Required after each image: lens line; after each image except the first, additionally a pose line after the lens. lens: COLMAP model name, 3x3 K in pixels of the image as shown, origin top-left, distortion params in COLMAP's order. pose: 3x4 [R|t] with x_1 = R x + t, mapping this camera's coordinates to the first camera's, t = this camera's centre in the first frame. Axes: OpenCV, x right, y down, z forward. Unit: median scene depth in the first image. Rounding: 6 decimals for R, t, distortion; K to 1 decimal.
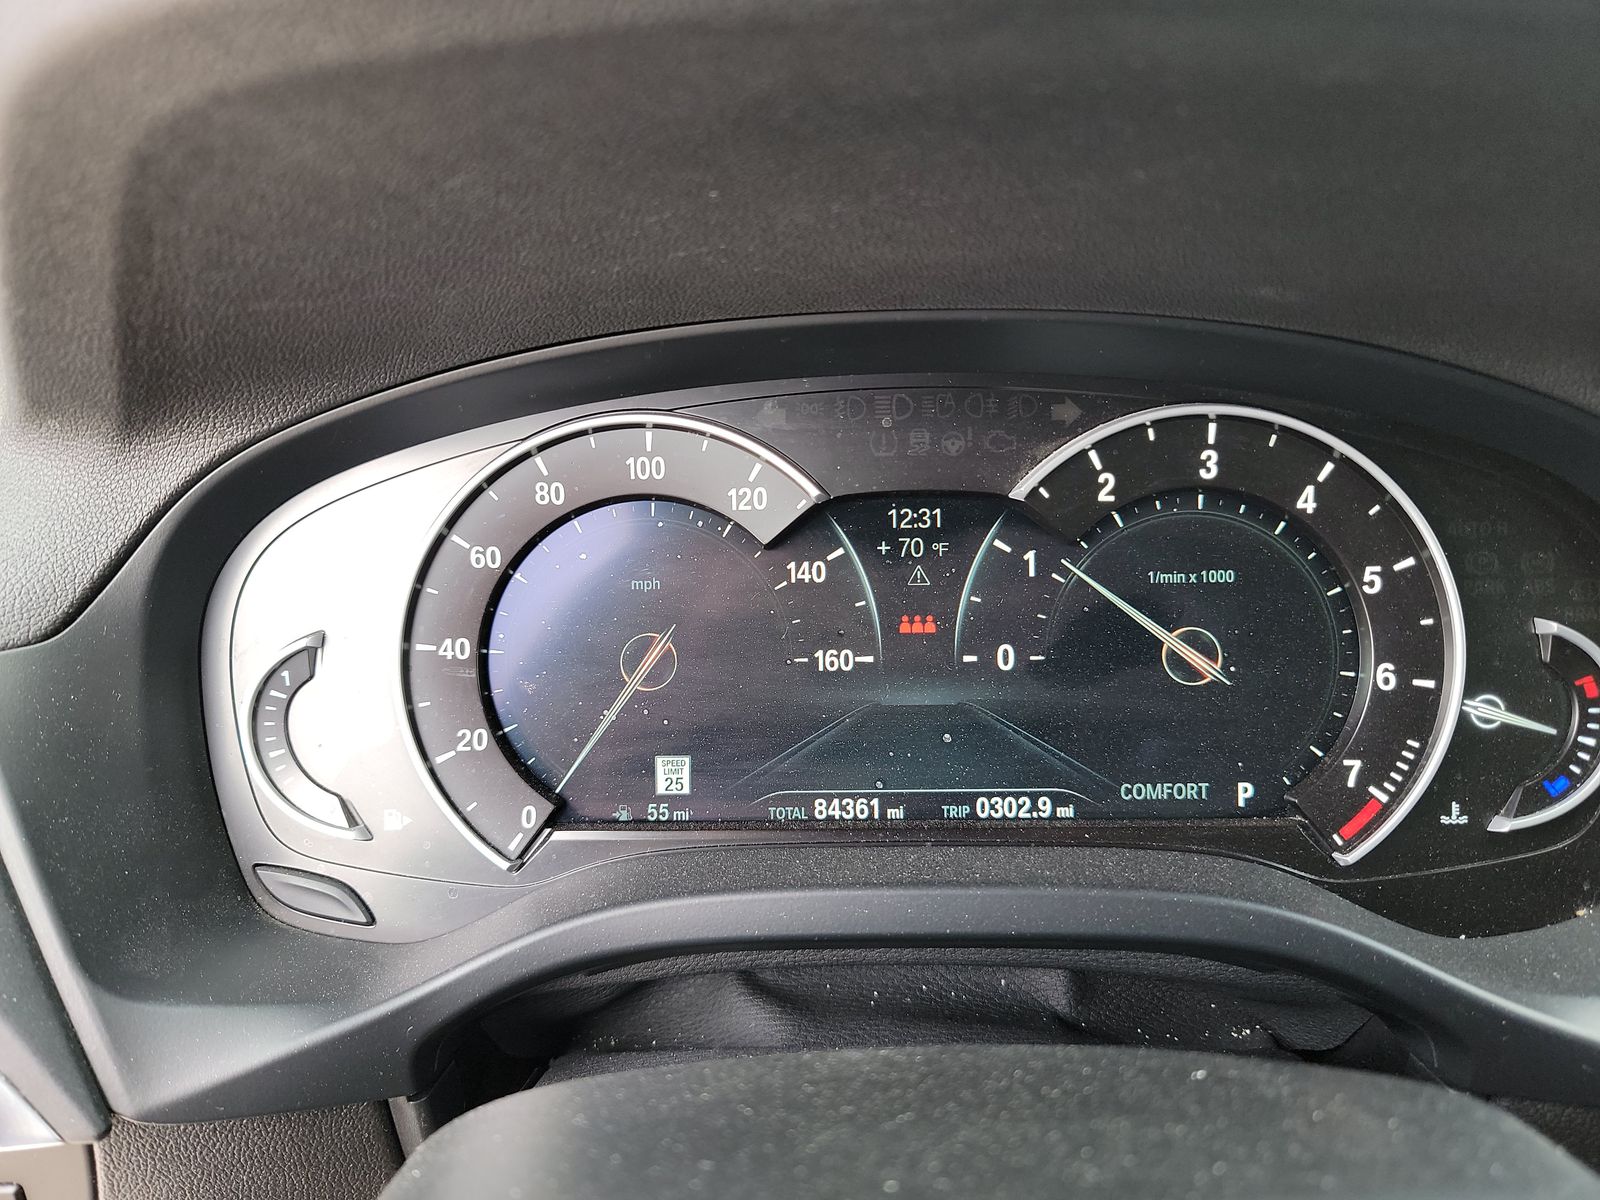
lens RADIAL K [[1125.7, 0, 800.0], [0, 1125.7, 600.0], [0, 0, 1]] dist [0.047738, -0.048415]
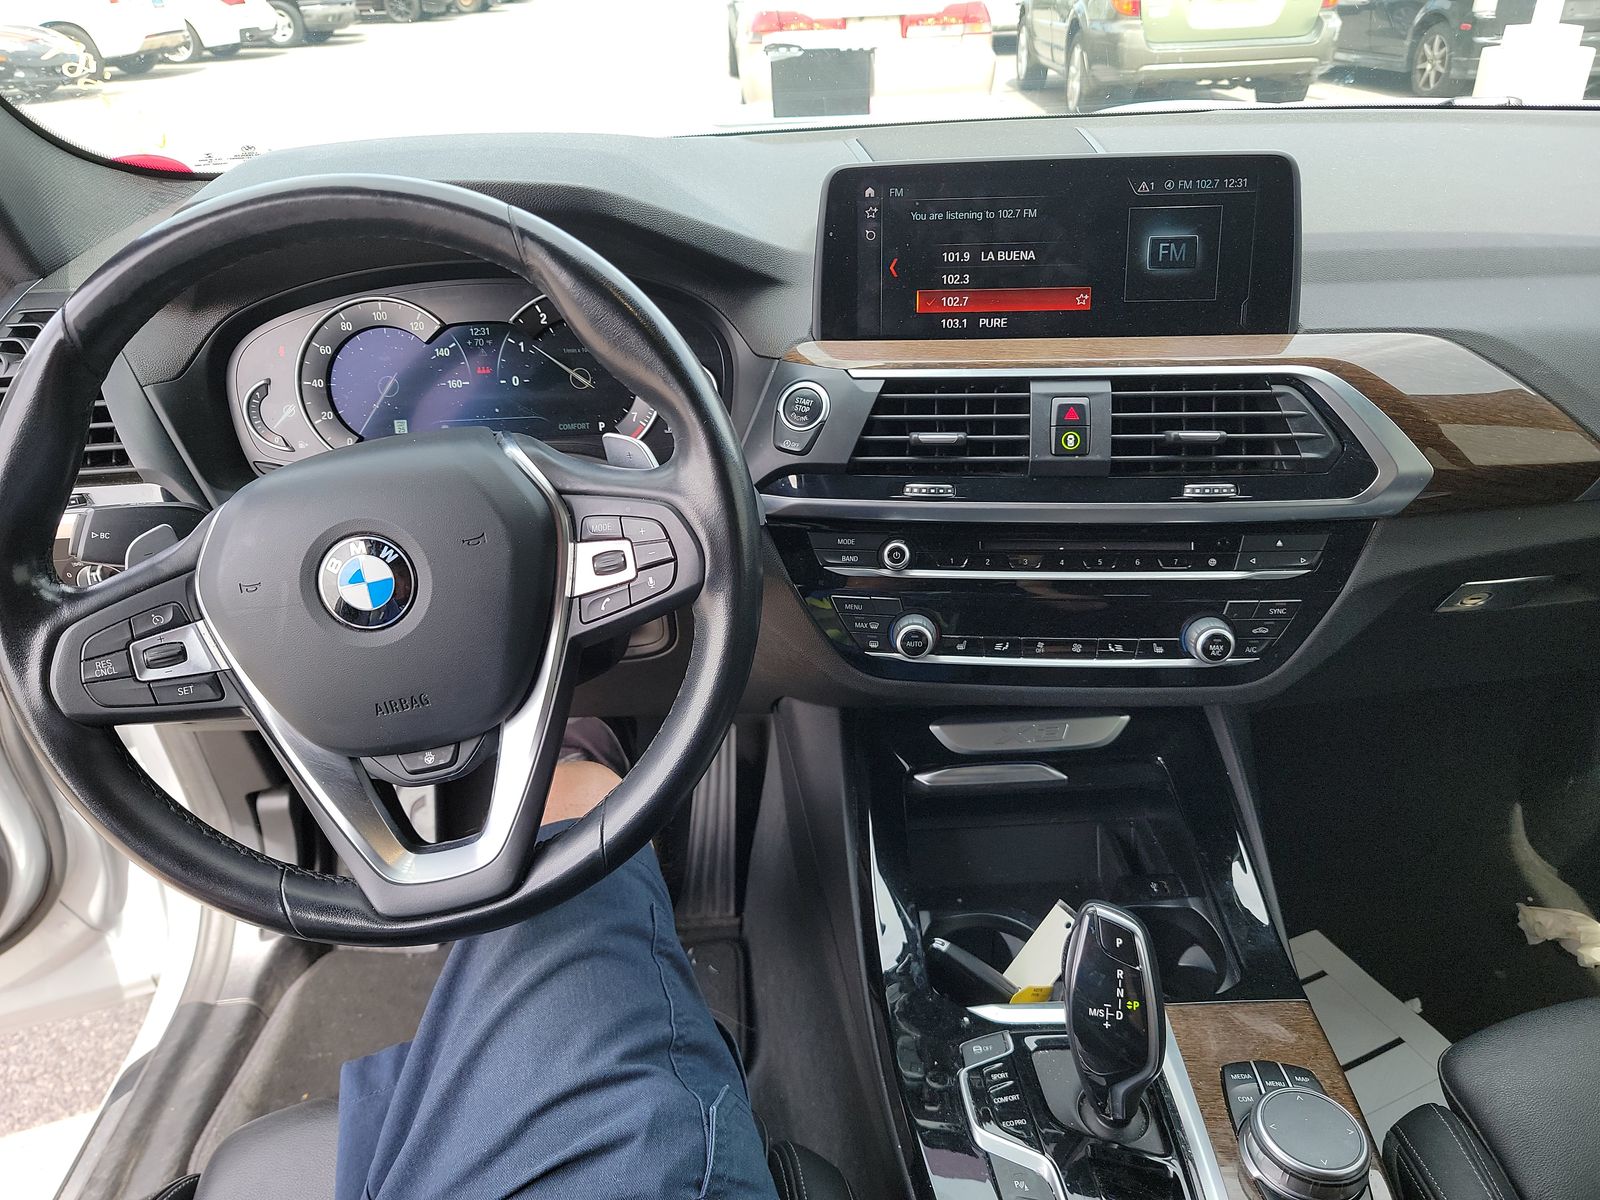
lens RADIAL K [[1112.0, 0, 803.4], [0, 1112.0, 613.3], [0, 0, 1]] dist [0.064082, -0.051476]
pose [[0.998534, -0.042806, 0.033128, 0.797318], [0.038257, 0.991099, 0.127511, 0.303199], [-0.038291, -0.126056, 0.991284, -1.927053]]
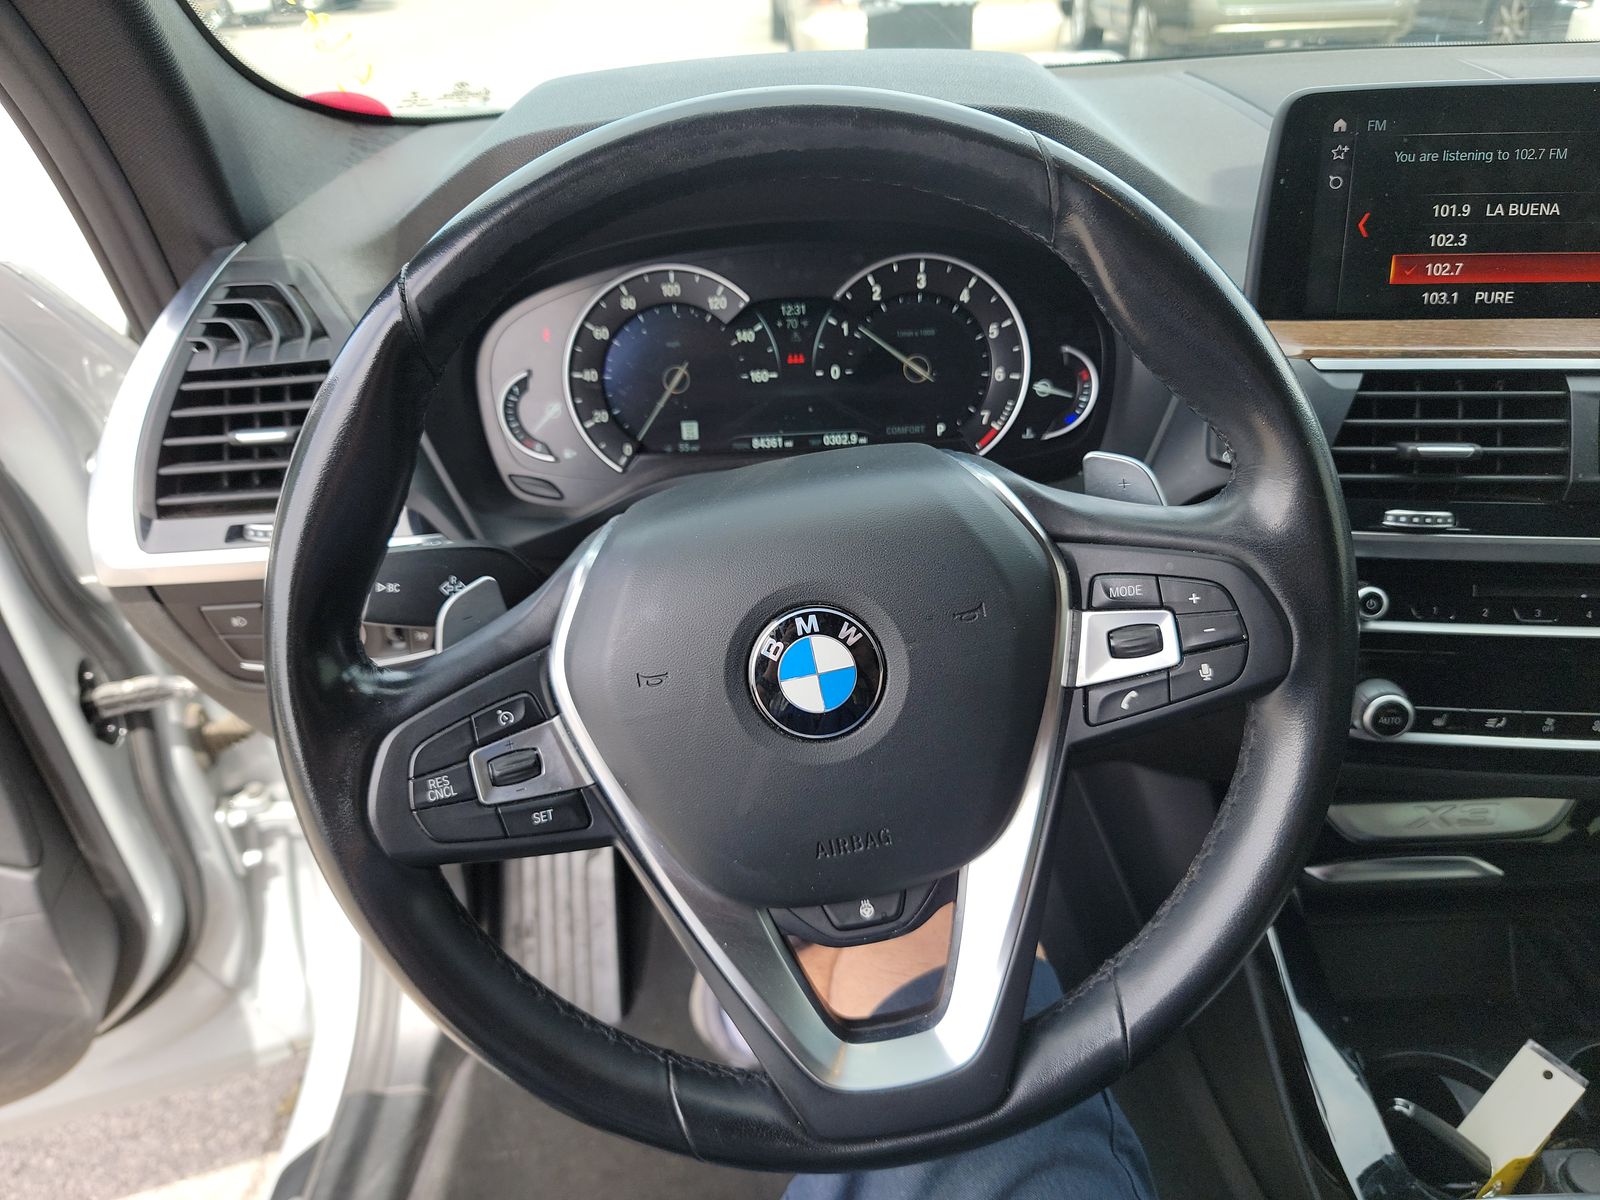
lens RADIAL K [[1112.7, 0, 800.0], [0, 1112.7, 600.0], [0, 0, 1]] dist [0.053691, -0.054048]
pose [[0.999080, -0.036835, 0.021952, 0.046513], [0.033439, 0.989744, 0.138886, 0.190553], [-0.026843, -0.138024, 0.990065, -1.276379]]
